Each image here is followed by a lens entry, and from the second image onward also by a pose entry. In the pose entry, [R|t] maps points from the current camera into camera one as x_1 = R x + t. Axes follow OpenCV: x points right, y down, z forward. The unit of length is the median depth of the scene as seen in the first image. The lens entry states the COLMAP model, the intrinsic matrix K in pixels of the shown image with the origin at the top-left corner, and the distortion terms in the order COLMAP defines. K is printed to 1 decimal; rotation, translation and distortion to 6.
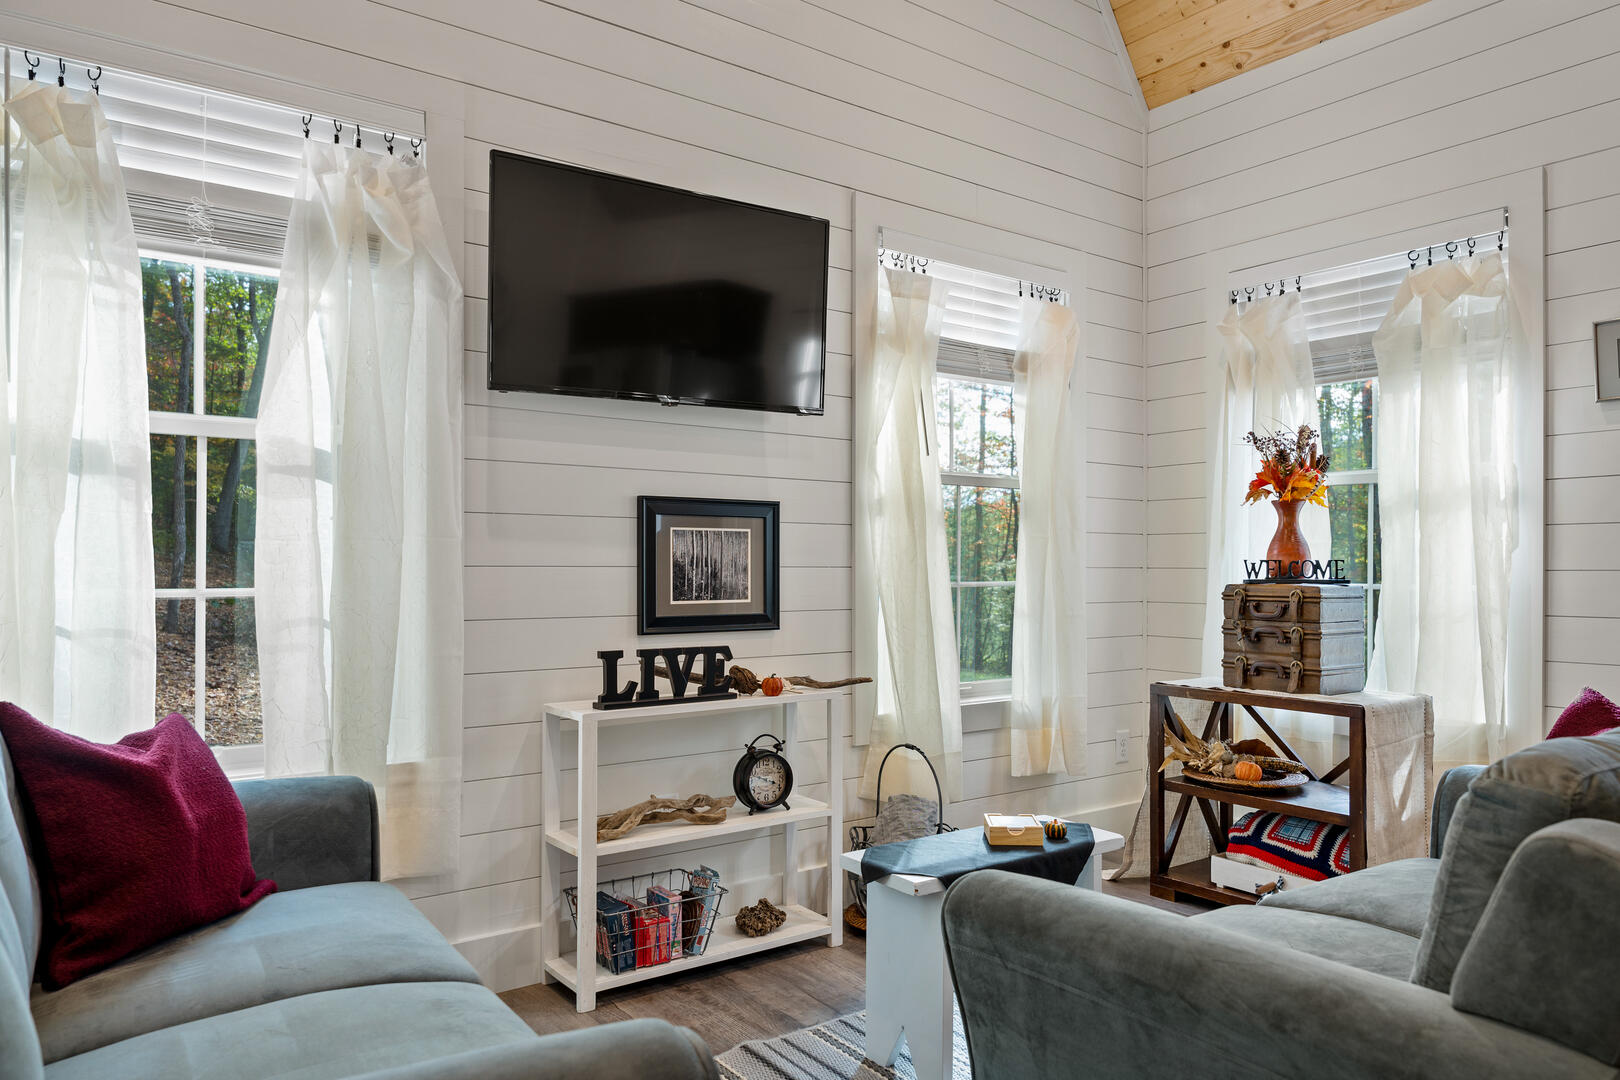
lens RADIAL K [[1084.5, 0, 804.7], [0, 1084.5, 559.7], [0, 0, 1]] dist [-0.010861, -0.003736]
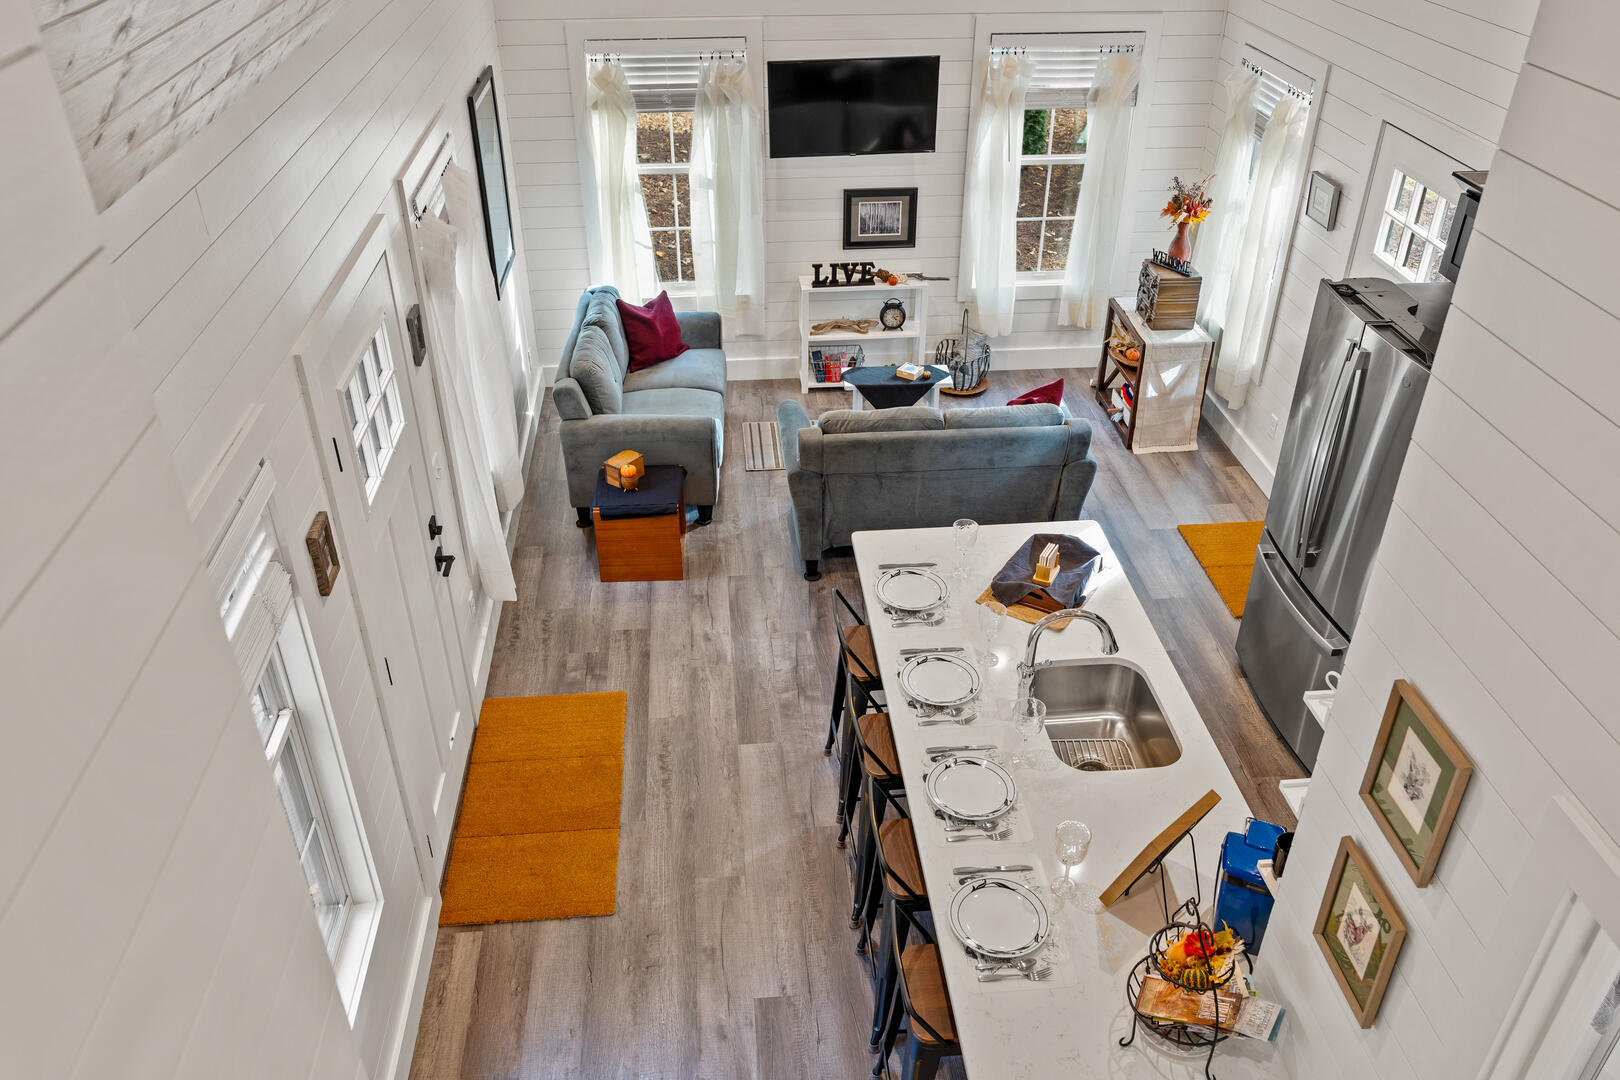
lens RADIAL K [[1290.2, 0, 810.0], [0, 1290.2, 540.0], [0, 0, 1]] dist [-0.008965, -0.001293]
pose [[0.860724, 0.278624, -0.426055, 1.136977], [0.001637, 0.835406, 0.549631, -0.928187], [0.509069, -0.473778, 0.718598, -1.313382]]
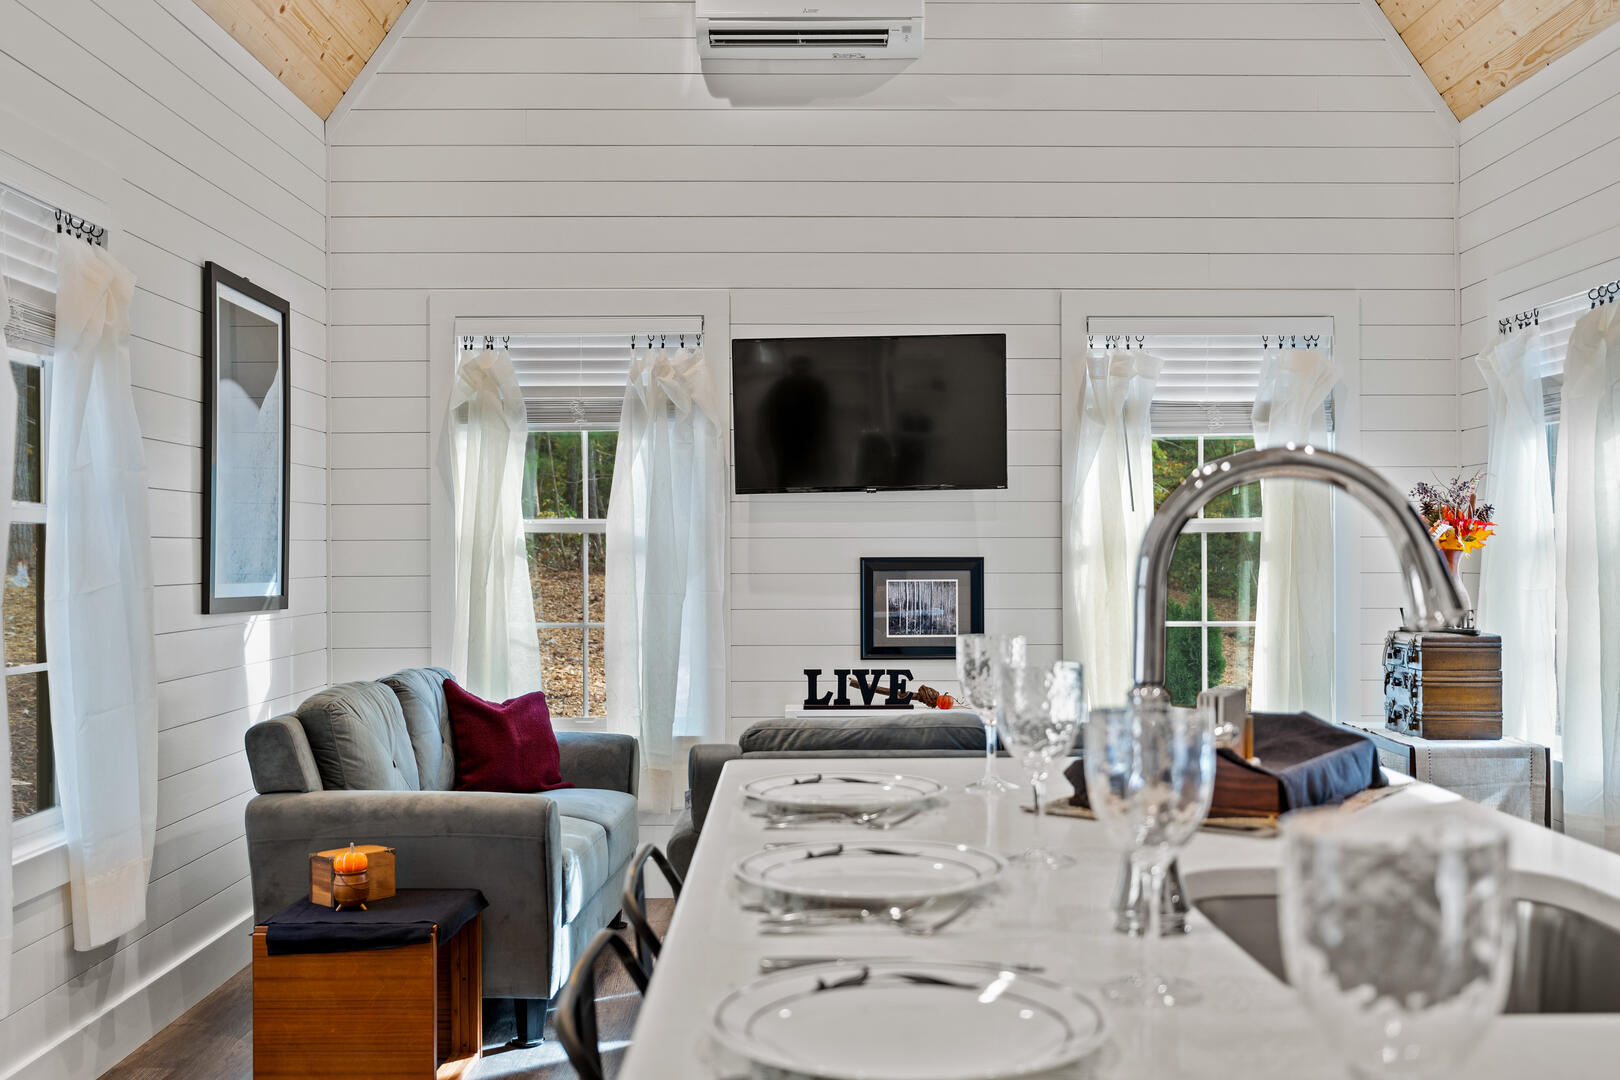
lens RADIAL K [[1608.4, 0, 810.0], [0, 1608.4, 540.0], [0, 0, 1]] dist [-0.010682, 0.000632]
pose [[0.814770, -0.010254, -0.579694, 0.972874], [0.008527, 0.999947, -0.005704, -0.070171], [0.579722, -0.000296, 0.814814, -0.687365]]
